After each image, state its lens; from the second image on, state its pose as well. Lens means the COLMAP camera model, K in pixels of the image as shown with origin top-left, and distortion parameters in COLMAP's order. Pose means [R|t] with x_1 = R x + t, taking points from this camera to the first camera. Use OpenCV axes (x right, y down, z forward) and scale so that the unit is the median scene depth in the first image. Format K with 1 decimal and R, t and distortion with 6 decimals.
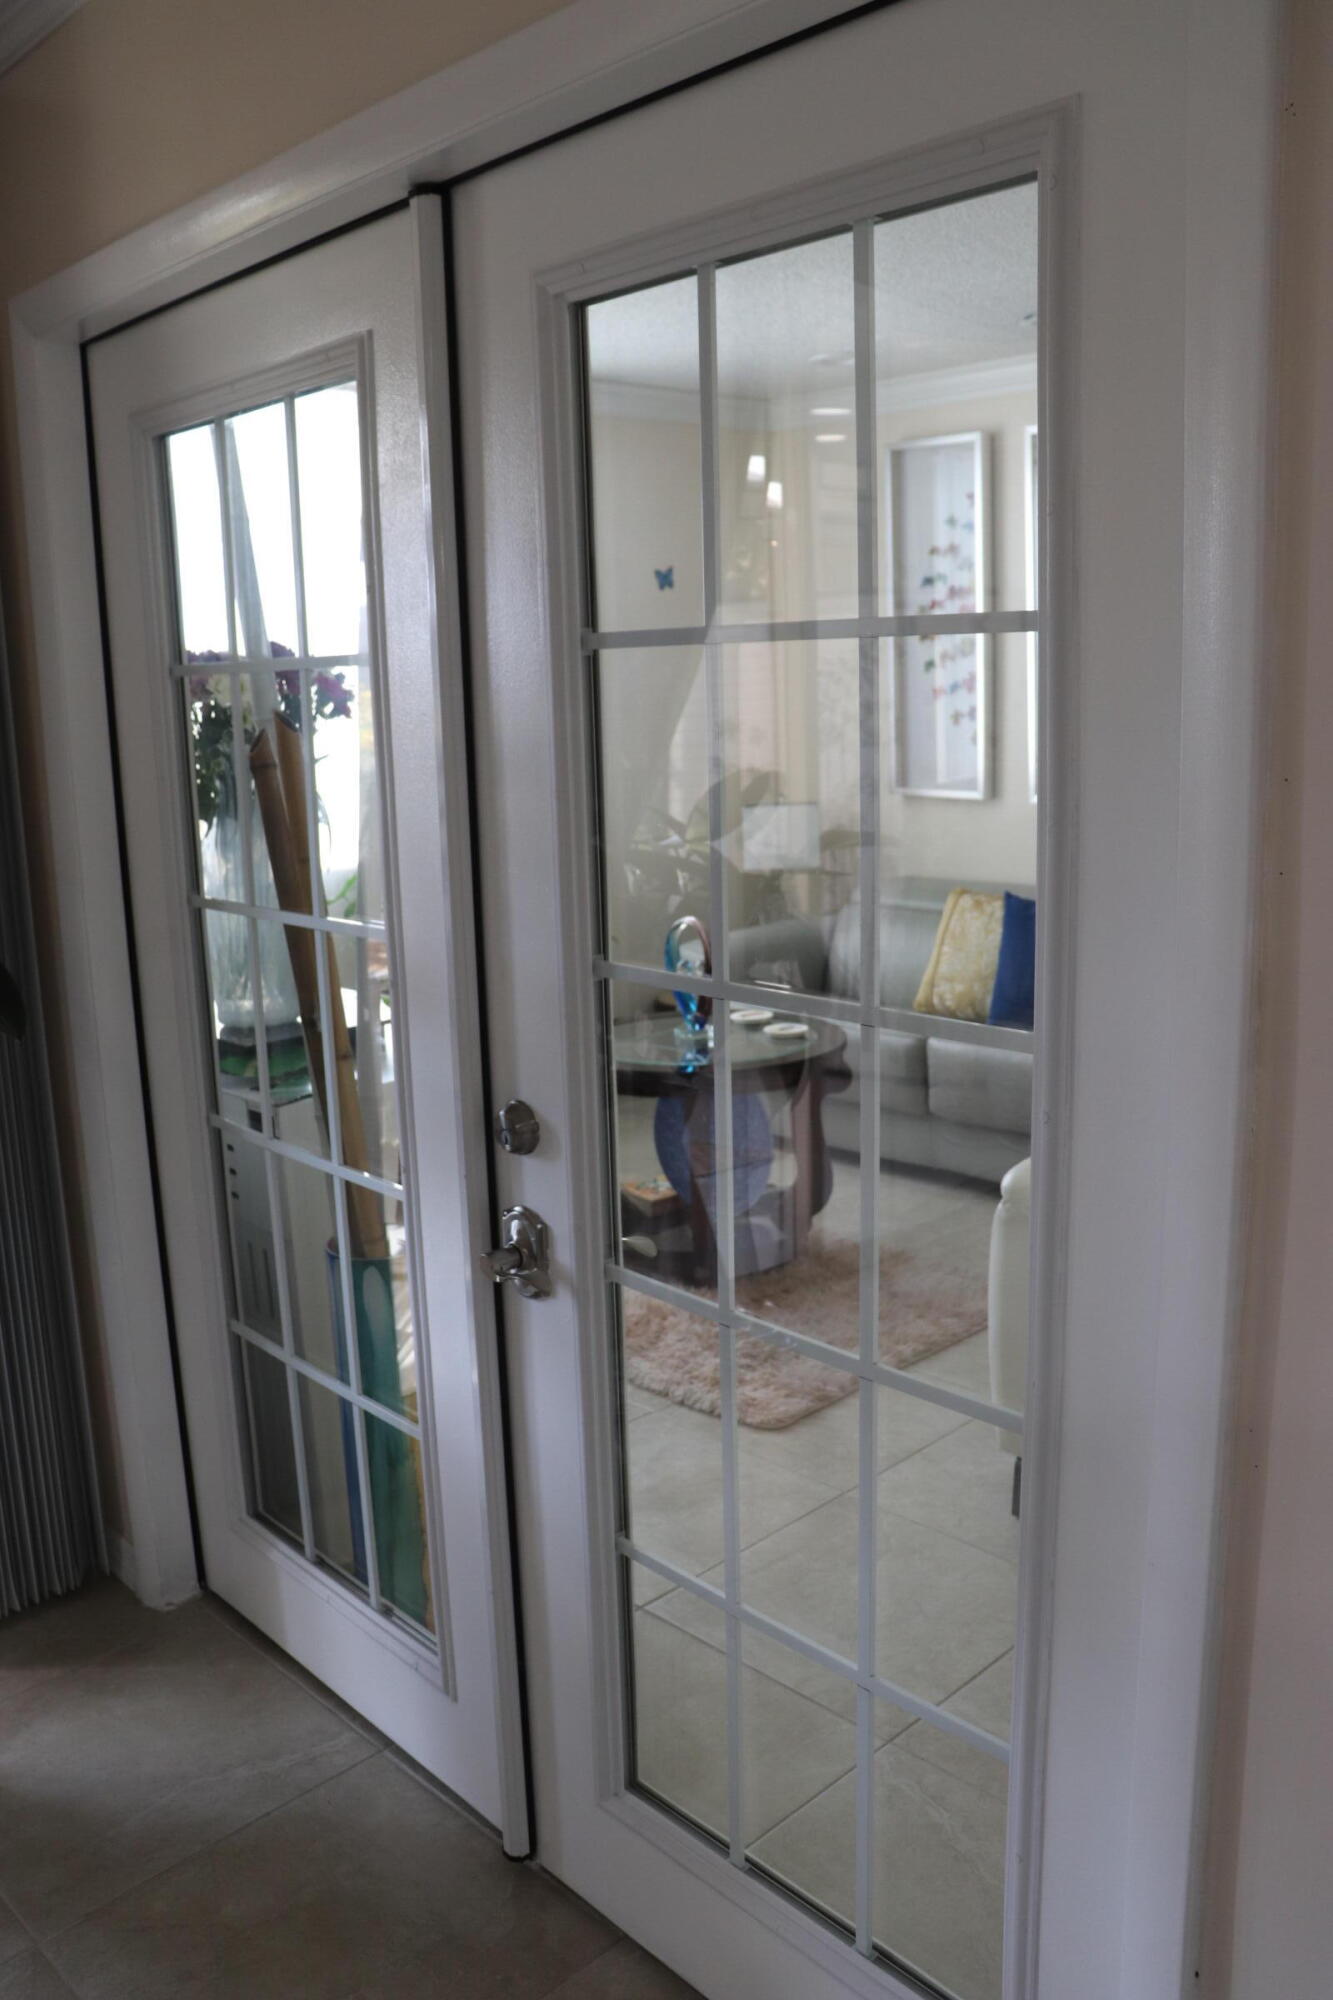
lens RADIAL K [[1638.3, 0, 667.2], [0, 1638.3, 1013.0], [0, 0, 1]] dist [-0.175637, 0.154950]
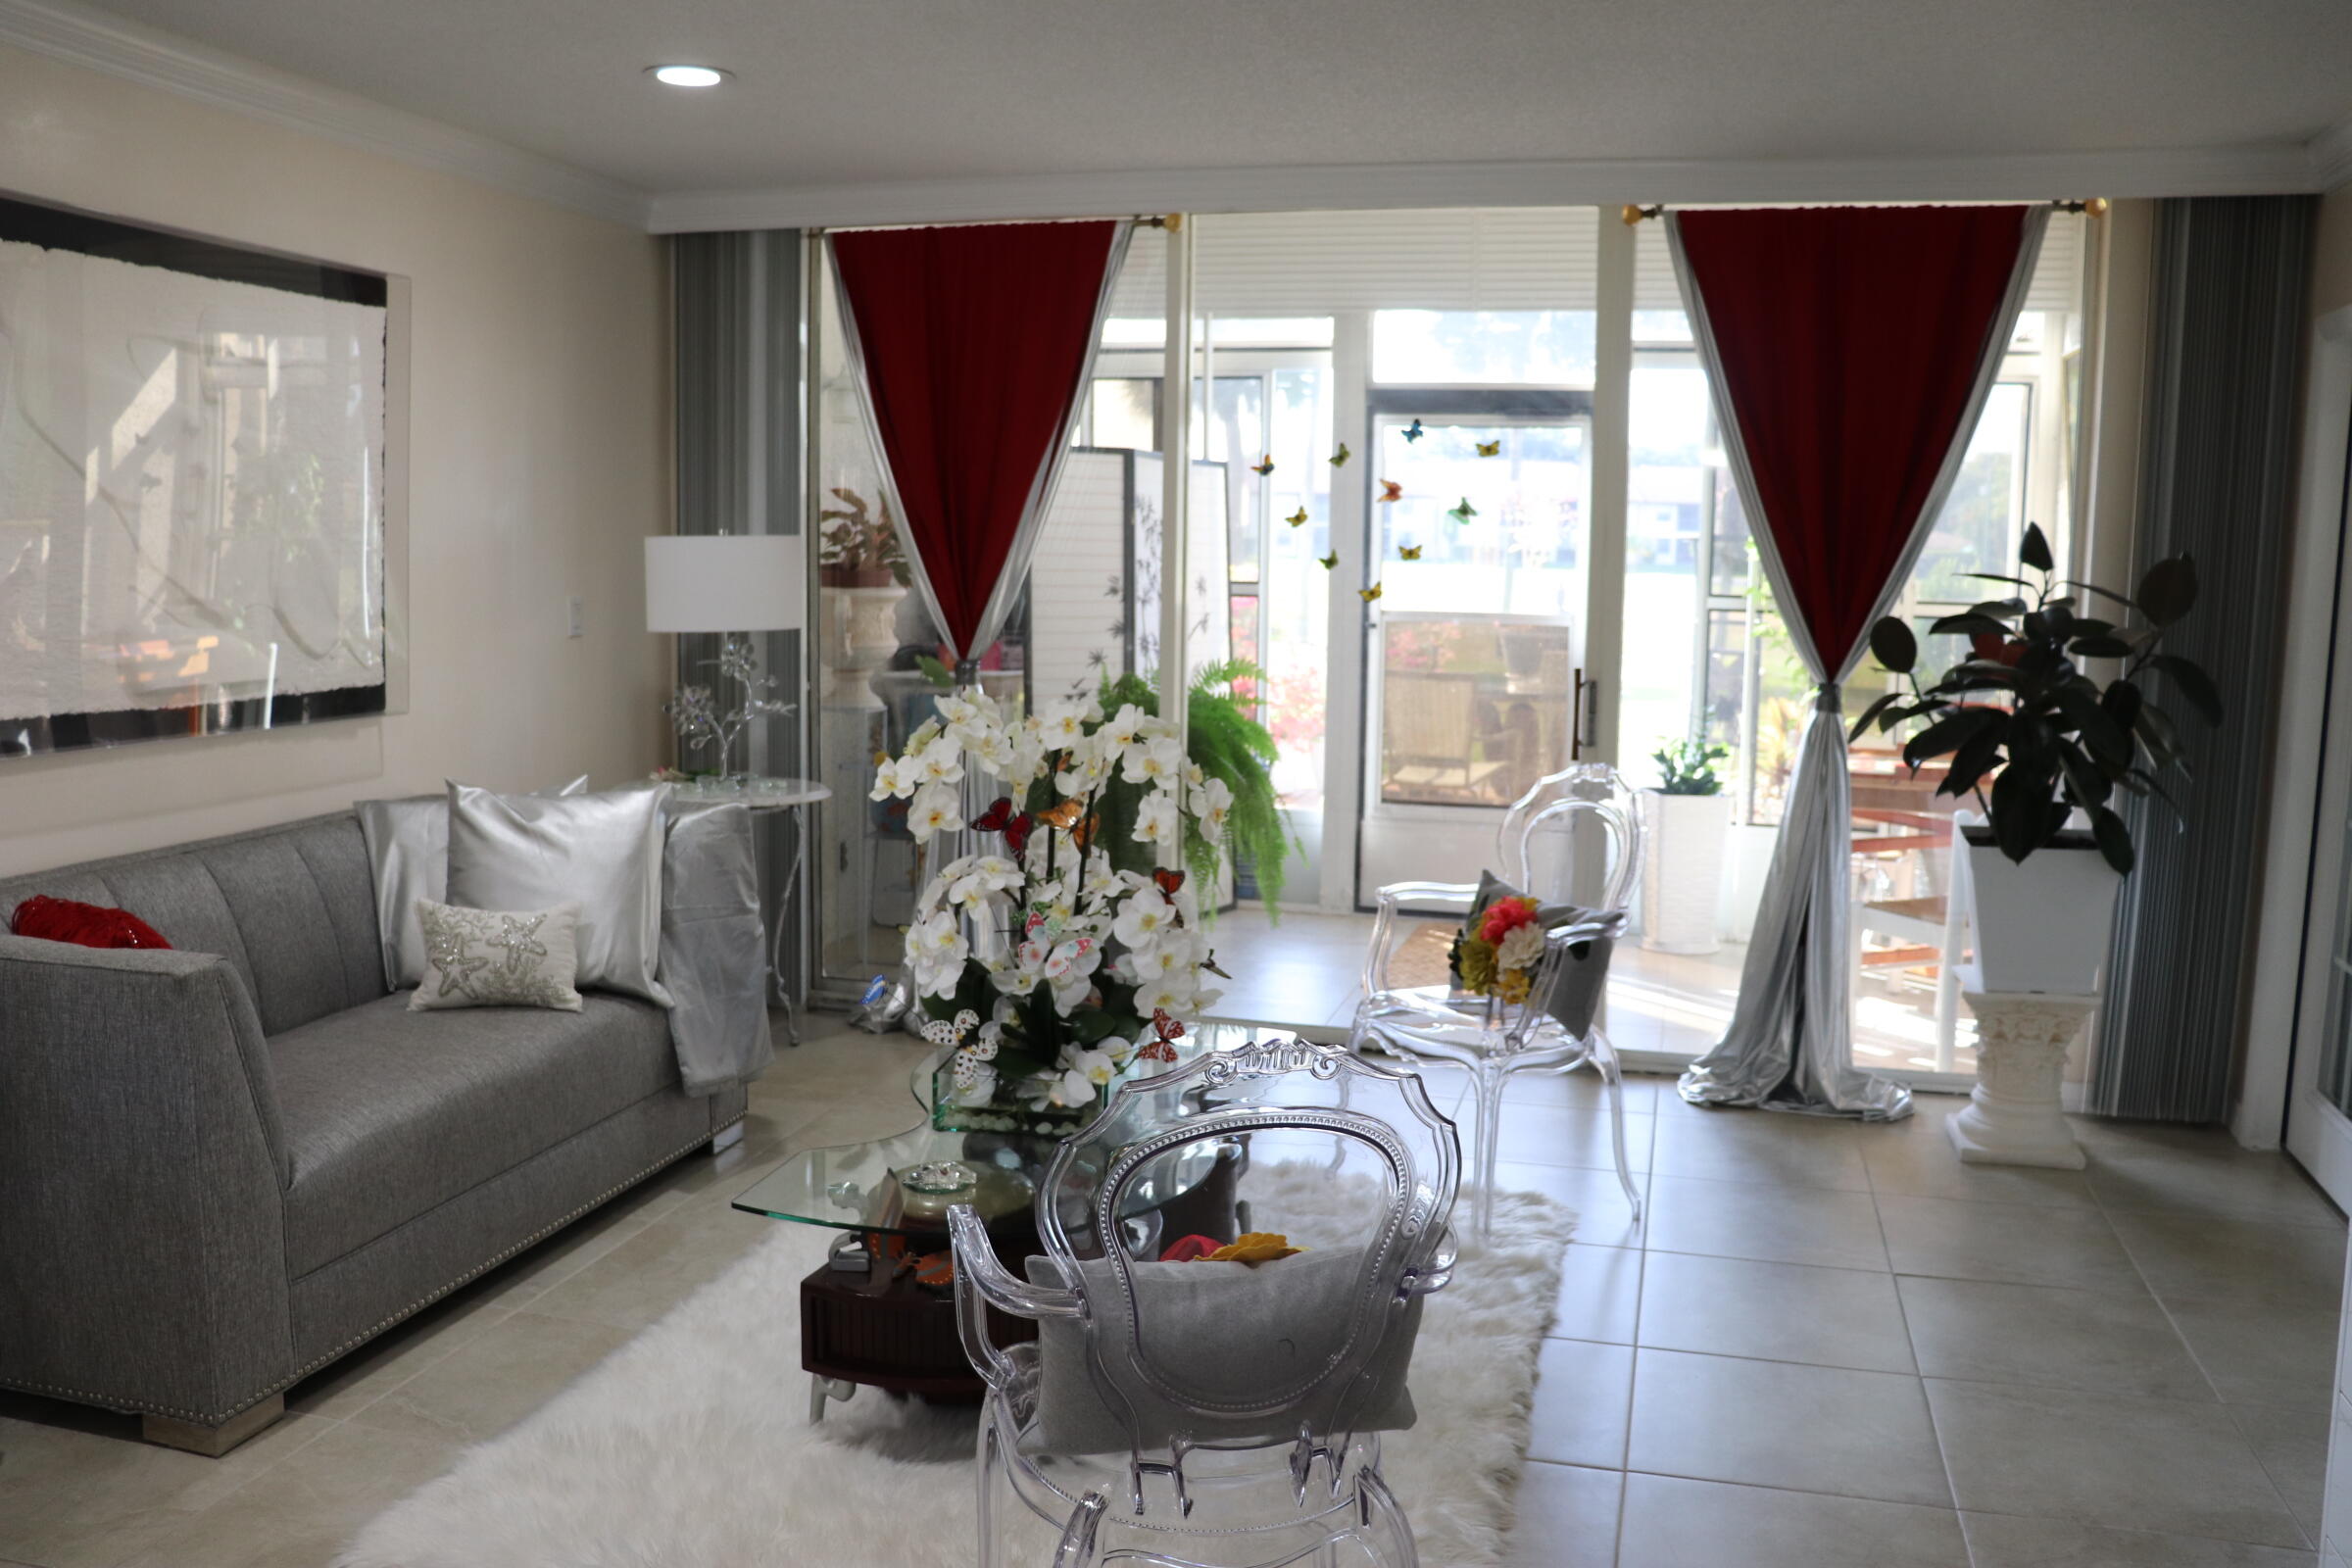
lens RADIAL K [[1922.6, 0, 1154.9], [0, 1922.6, 790.7], [0, 0, 1]] dist [-0.177366, 0.159663]
pose [[0.505775, 0.149629, -0.849589, 0.312450], [-0.205135, 0.977454, 0.050028, 0.088760], [0.837920, 0.148978, 0.525067, -0.448893]]
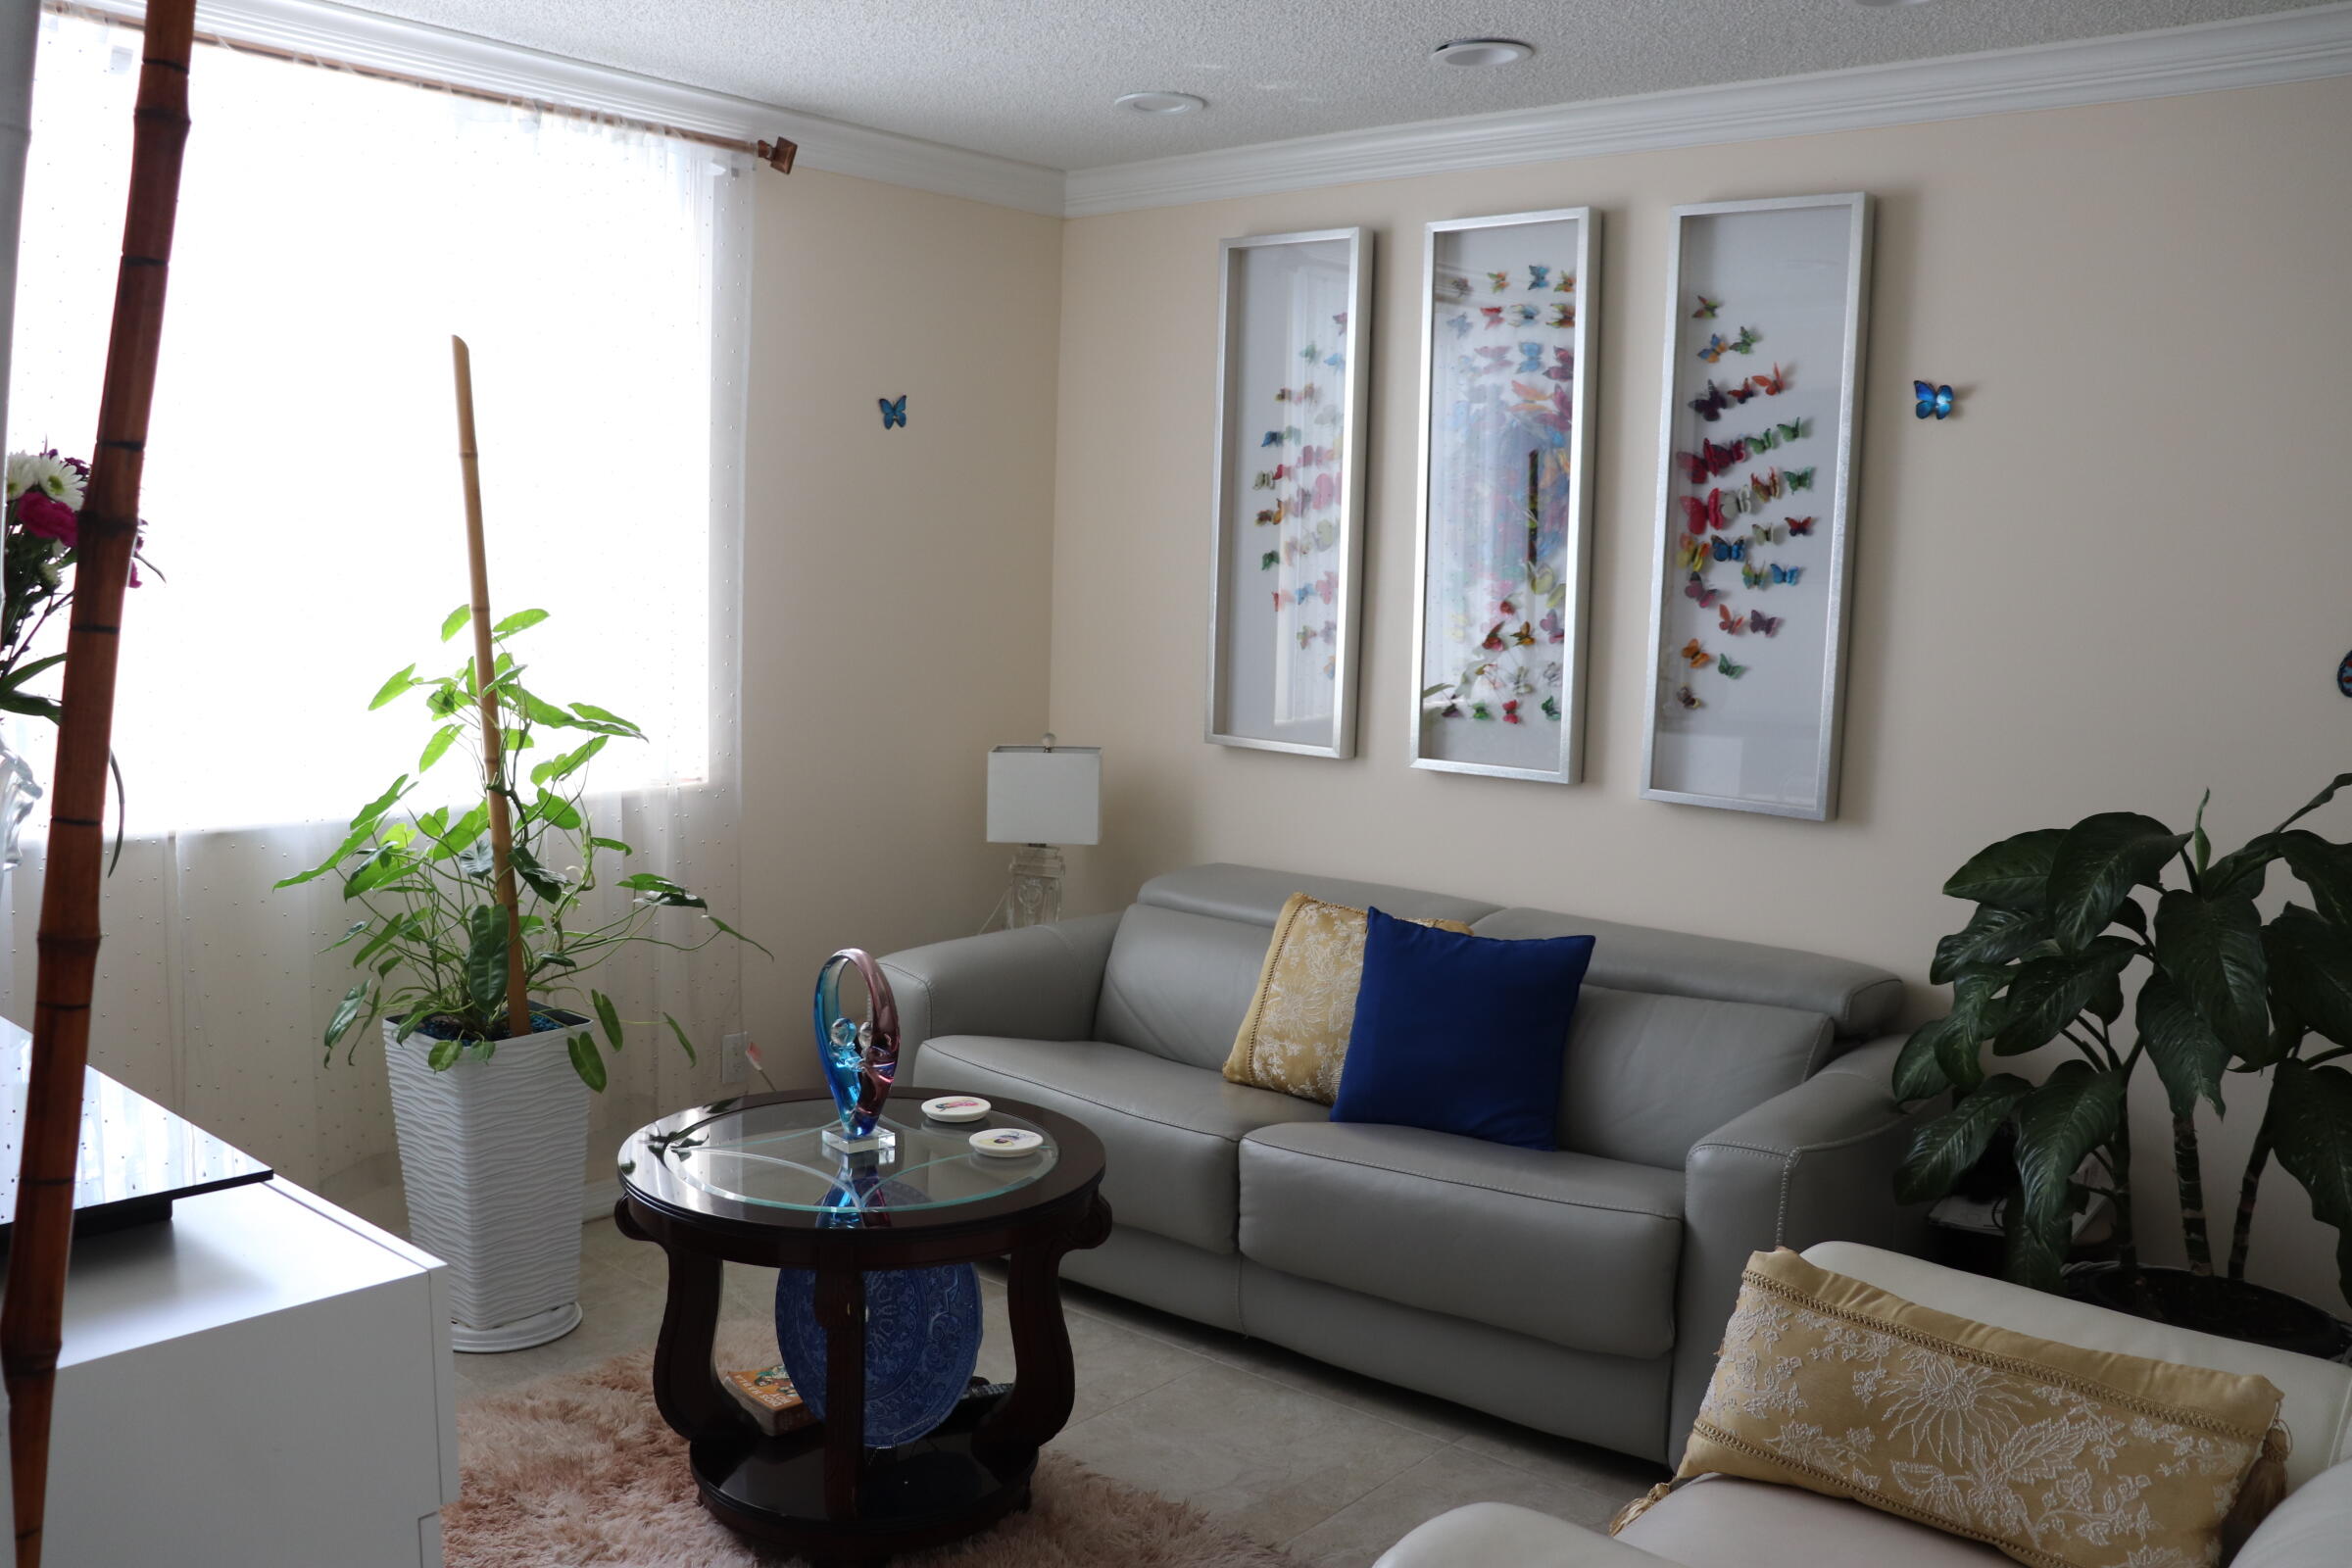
lens RADIAL K [[1926.7, 0, 1153.0], [0, 1926.7, 792.2], [0, 0, 1]] dist [-0.175637, 0.154950]
pose [[0.993547, 0.051335, 0.101143, 0.039657], [-0.042289, 0.995076, -0.089636, -0.046265], [-0.105247, 0.084780, 0.990826, 0.231571]]
